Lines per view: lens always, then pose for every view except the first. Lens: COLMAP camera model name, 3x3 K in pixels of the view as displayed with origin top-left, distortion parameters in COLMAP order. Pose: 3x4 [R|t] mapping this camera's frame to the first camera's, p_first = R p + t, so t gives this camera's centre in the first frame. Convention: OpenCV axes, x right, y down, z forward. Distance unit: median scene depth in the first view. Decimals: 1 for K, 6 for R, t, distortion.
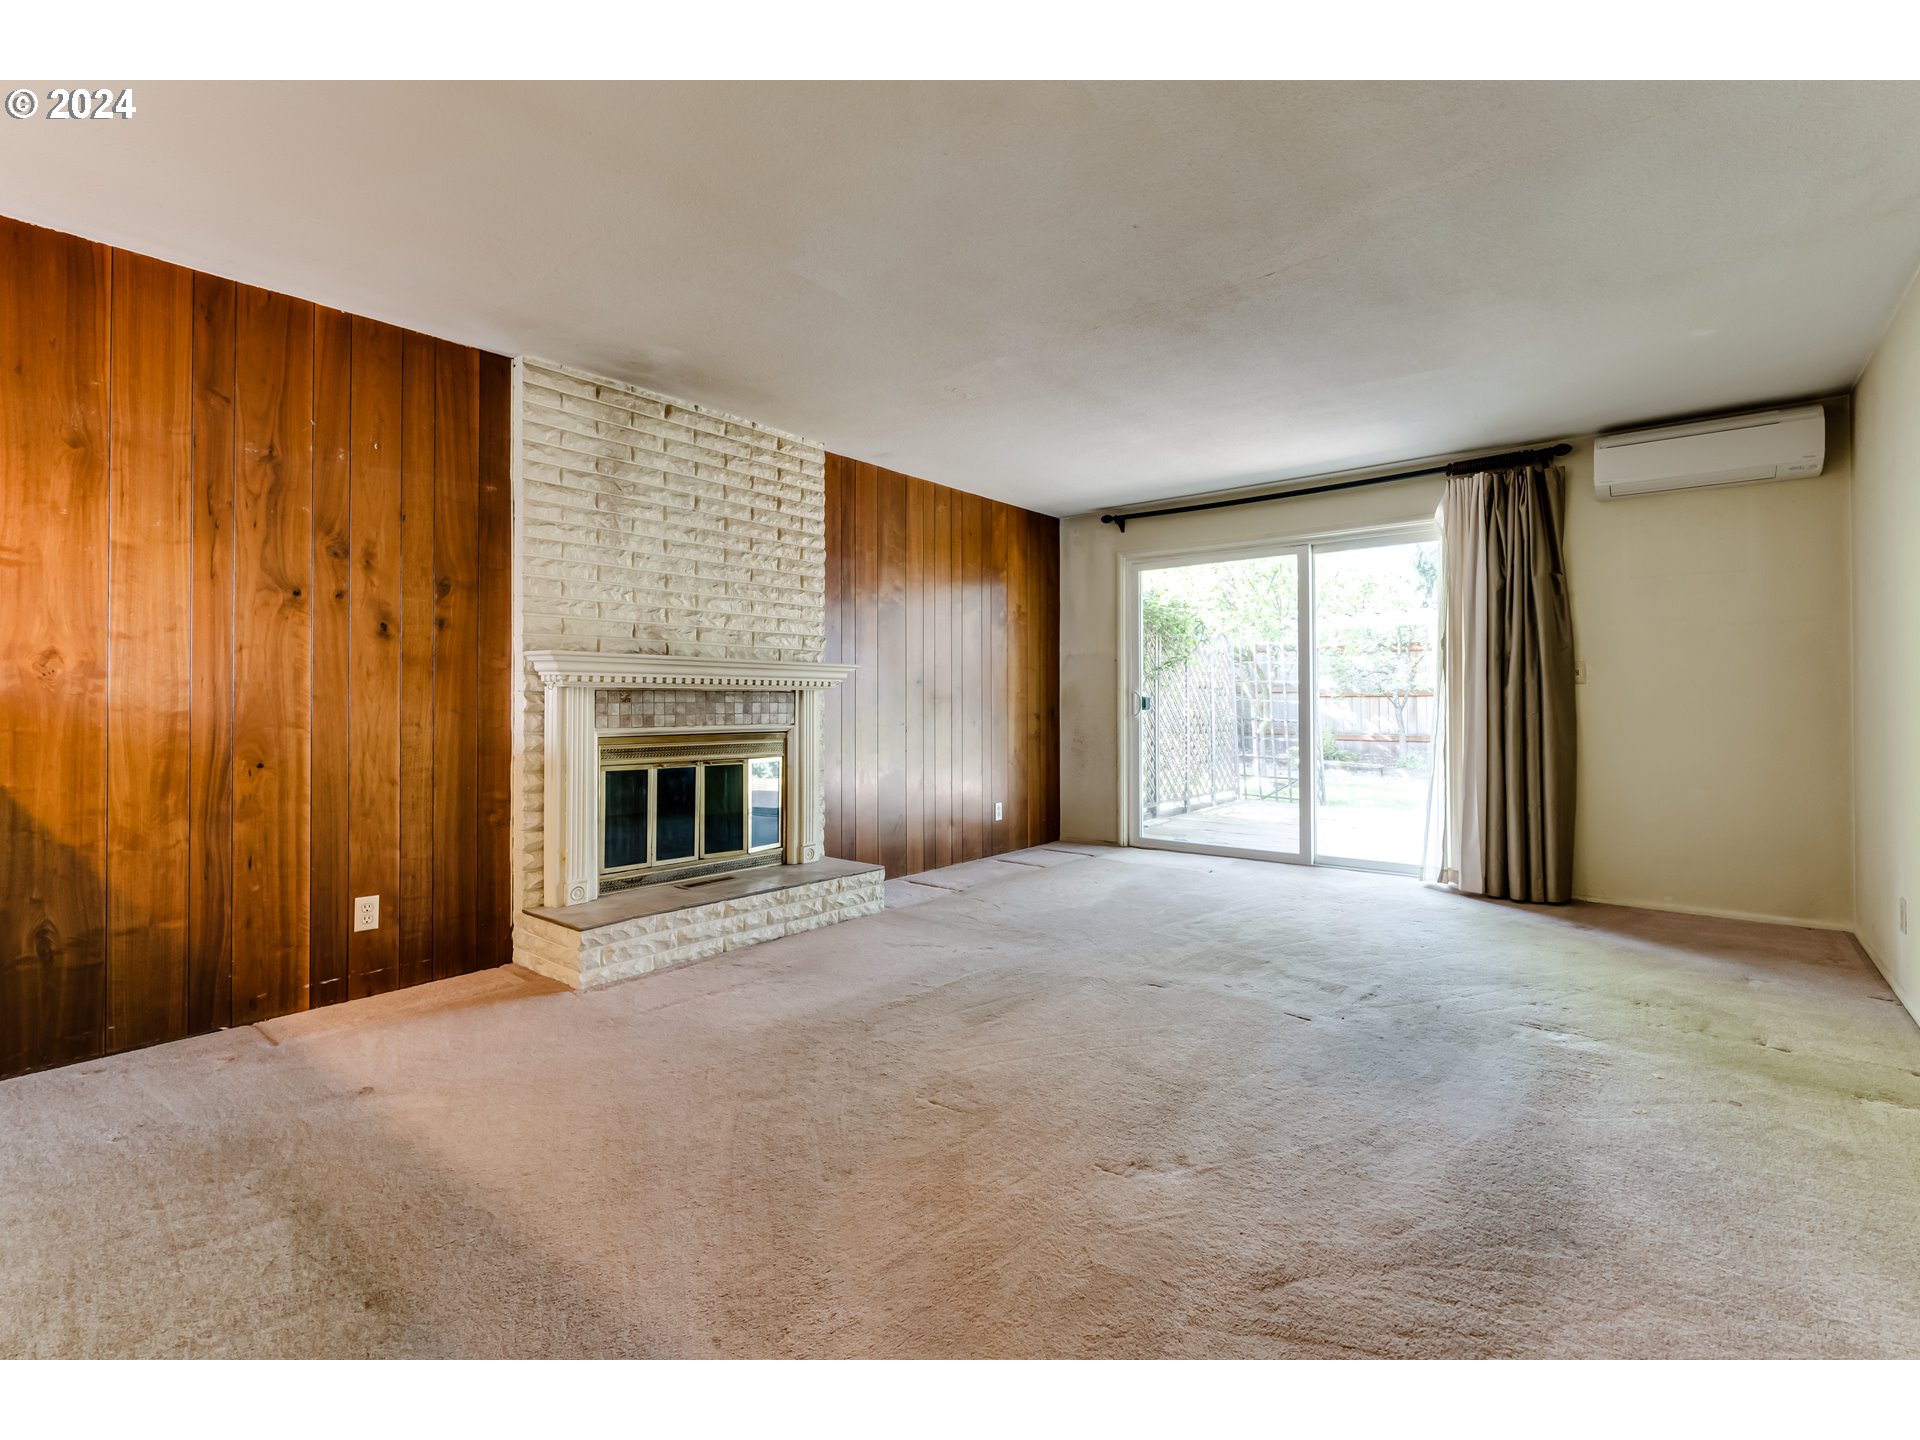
lens RADIAL K [[891.4, 0, 960.9], [0, 891.4, 706.7], [0, 0, 1]] dist [-0.001169, -0.000020]
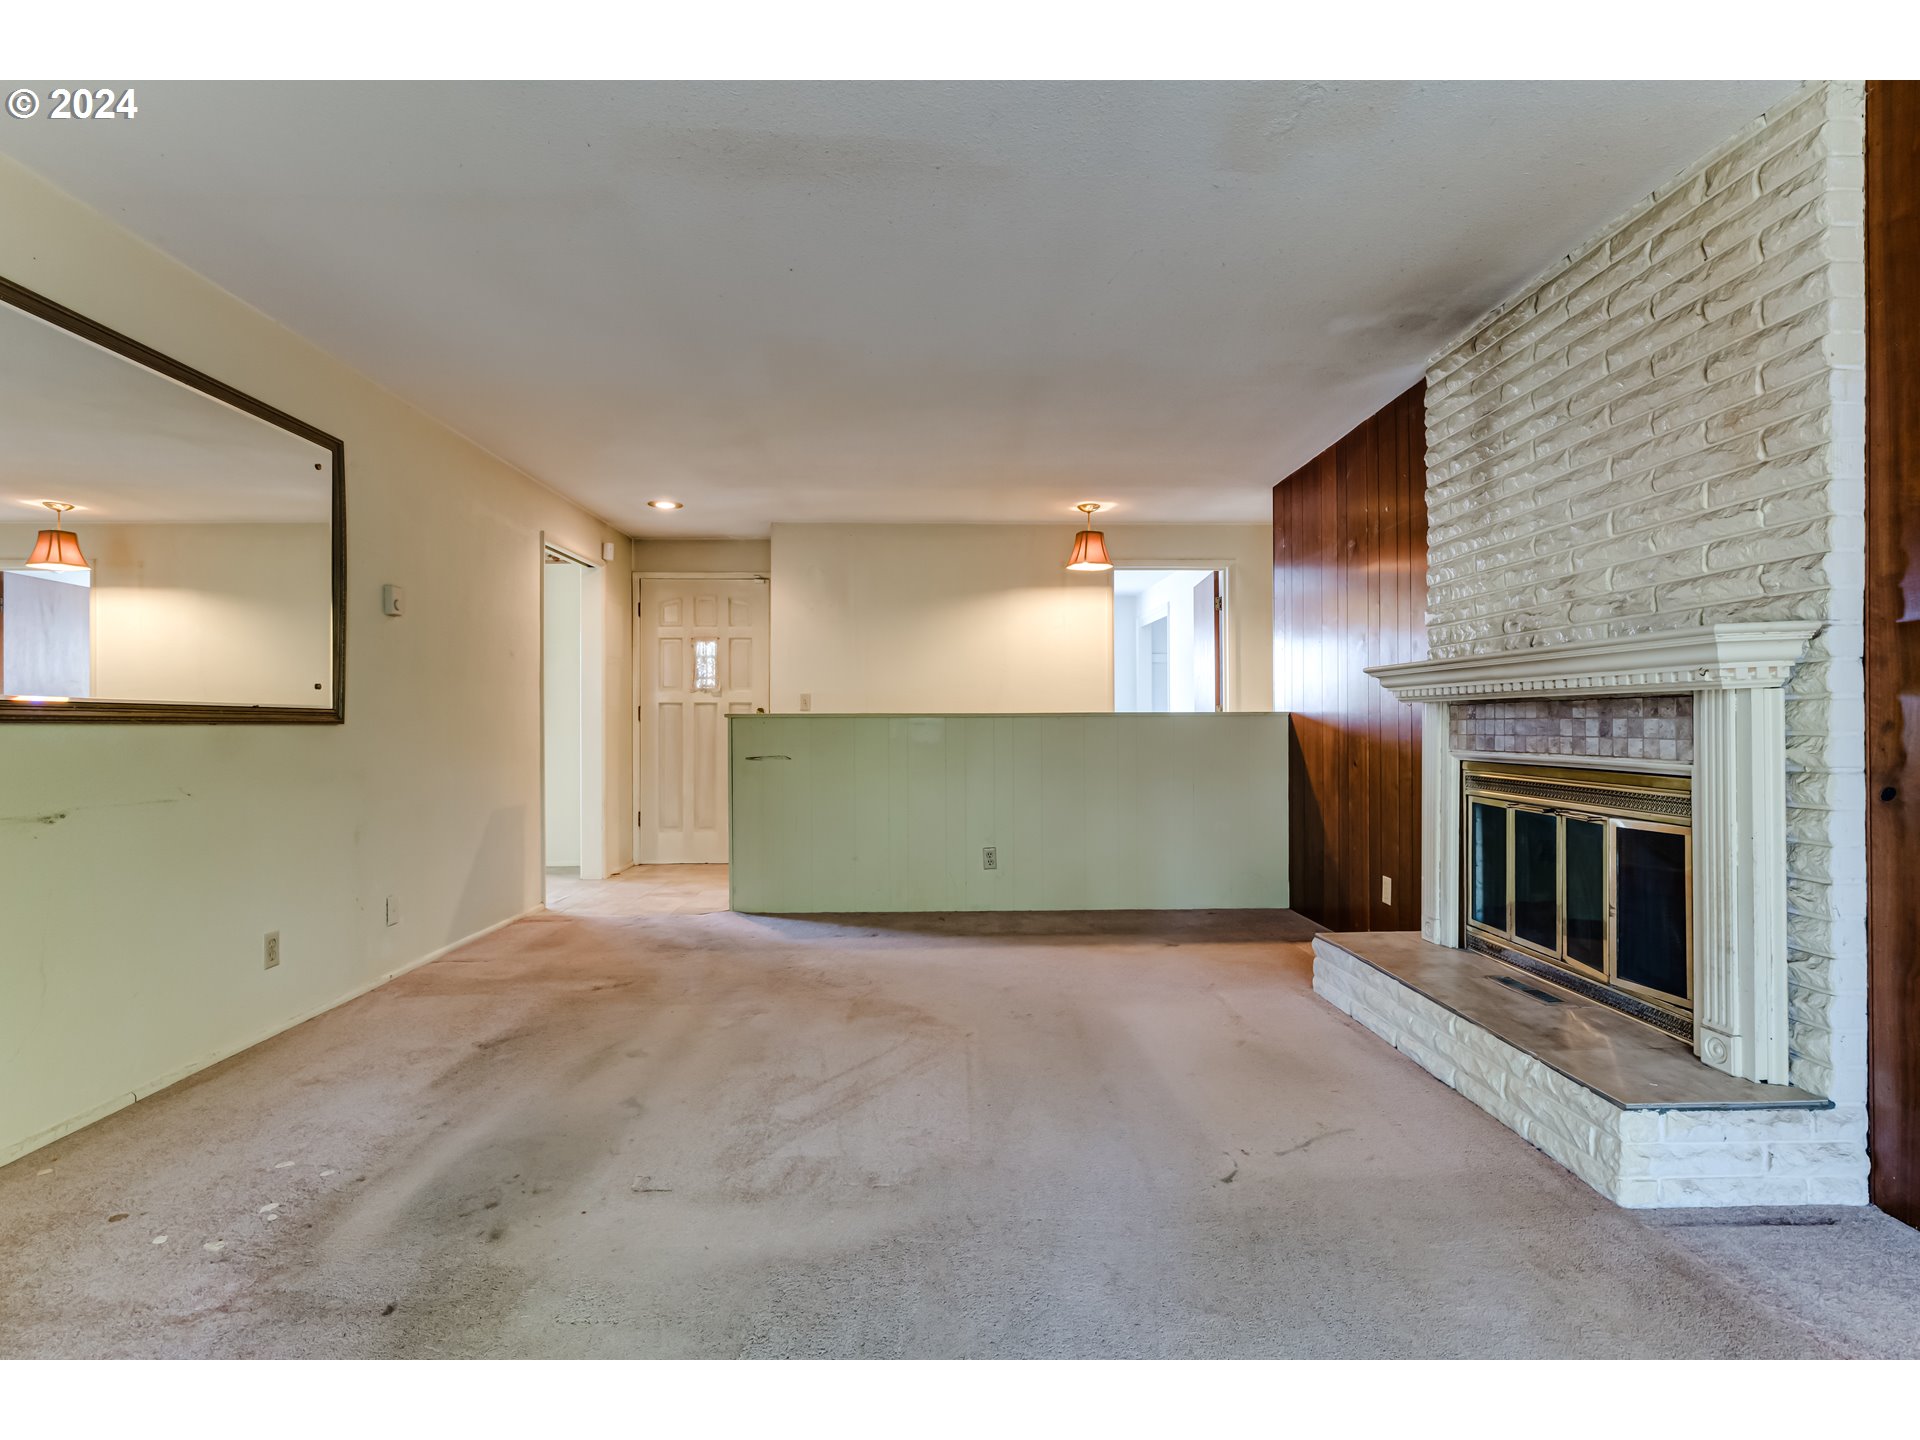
lens RADIAL K [[891.4, 0, 958.2], [0, 891.4, 720.0], [0, 0, 1]] dist [-0.001169, -0.000020]
pose [[-0.752702, 0.001930, -0.658358, 0.480384], [0.003578, 0.999993, -0.001159, -0.004491], [0.658351, -0.003228, -0.752704, 1.247453]]
